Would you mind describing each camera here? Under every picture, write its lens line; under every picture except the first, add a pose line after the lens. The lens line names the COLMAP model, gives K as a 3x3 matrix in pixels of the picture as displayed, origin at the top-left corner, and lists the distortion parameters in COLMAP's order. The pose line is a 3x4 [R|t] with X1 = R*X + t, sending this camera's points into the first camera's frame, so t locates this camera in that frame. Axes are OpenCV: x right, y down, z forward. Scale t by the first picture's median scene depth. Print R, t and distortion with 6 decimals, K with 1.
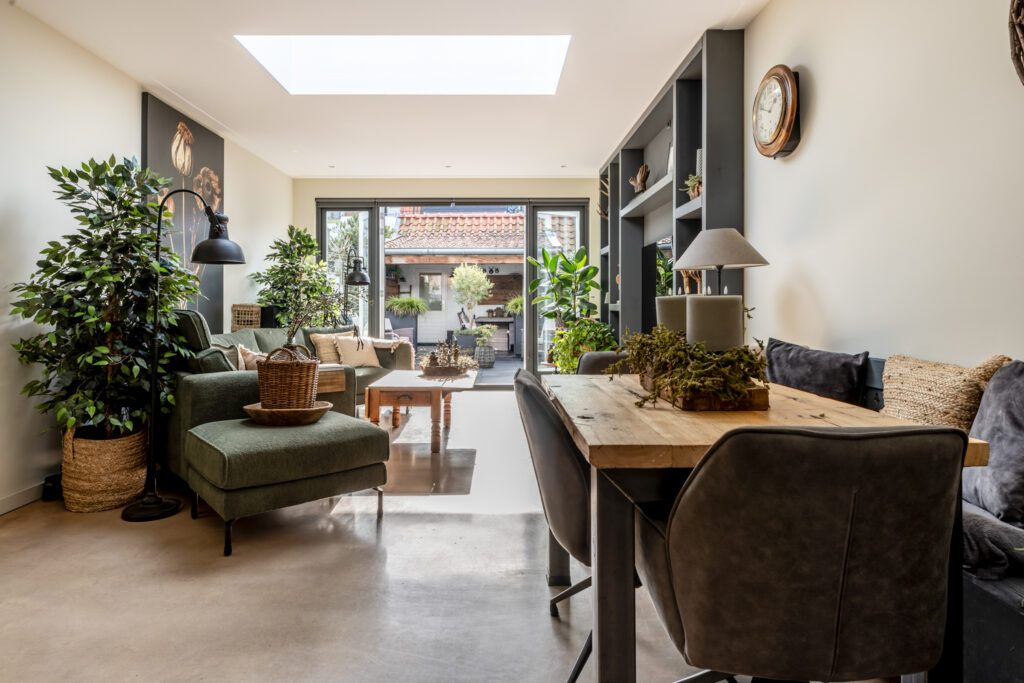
lens RADIAL K [[509.7, 0, 510.3], [0, 509.7, 305.7], [0, 0, 1]] dist [0.001352, 0.000114]
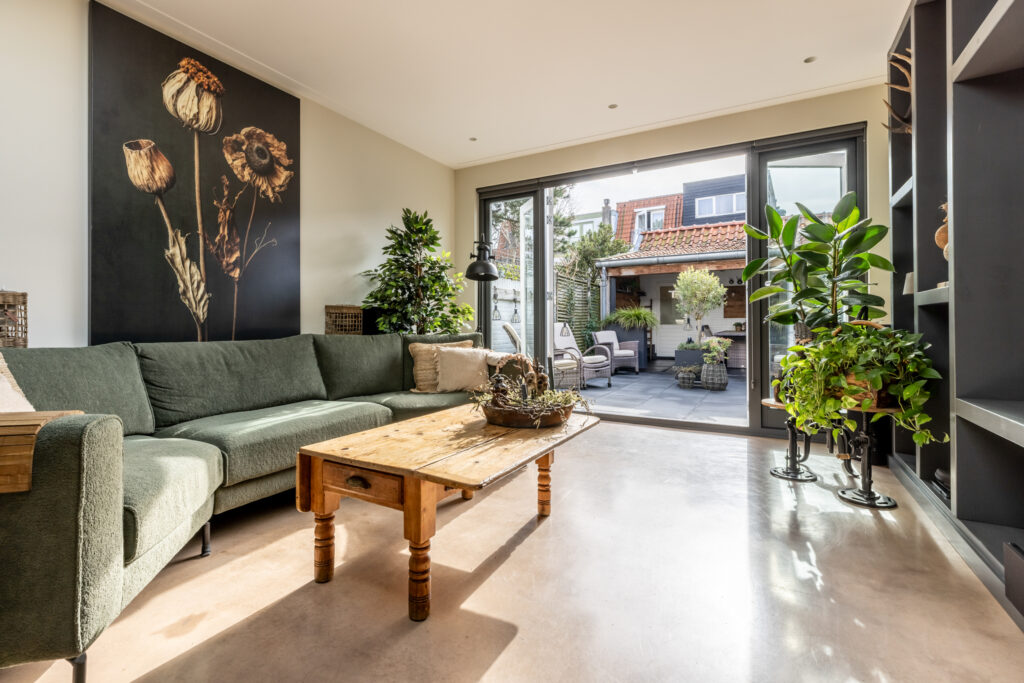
lens RADIAL K [[459.1, 0, 517.8], [0, 459.1, 323.1], [0, 0, 1]] dist [0.001463, -0.000085]
pose [[0.875452, -0.005151, -0.483278, 0.060954], [0.006653, 0.999977, 0.001392, 0.019409], [0.483260, -0.004434, 0.875466, 0.361898]]
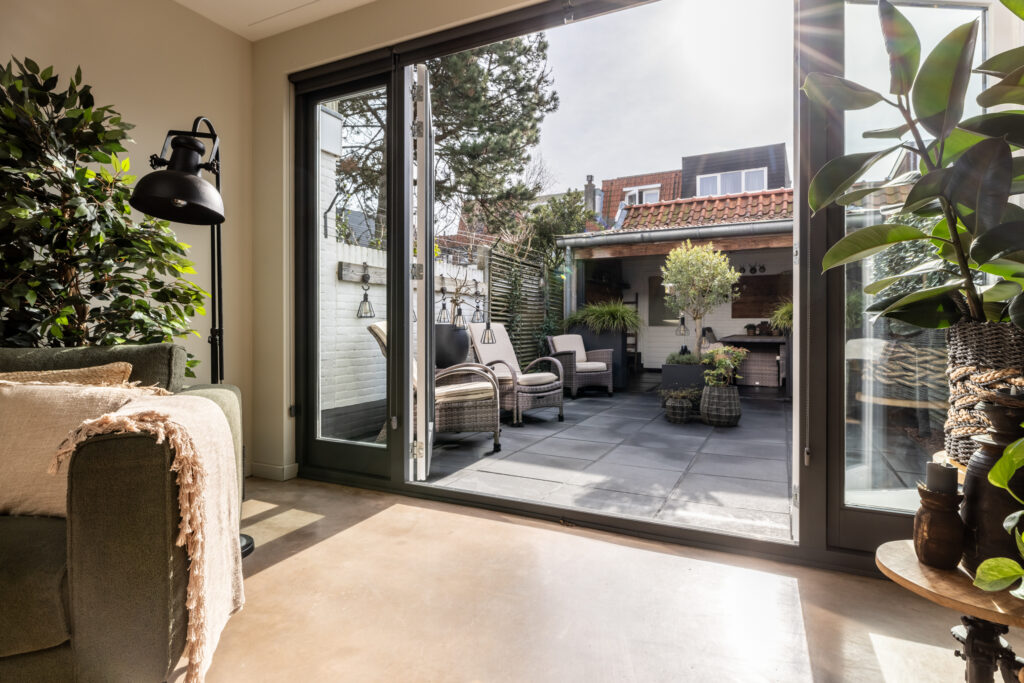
lens RADIAL K [[564.5, 0, 477.7], [0, 564.5, 326.9], [0, 0, 1]] dist [-0.001690, -0.000089]
pose [[0.876058, 0.002361, -0.482200, 0.026656], [0.001400, 0.999971, 0.007440, 0.021297], [0.482204, -0.007192, 0.876029, 0.653774]]
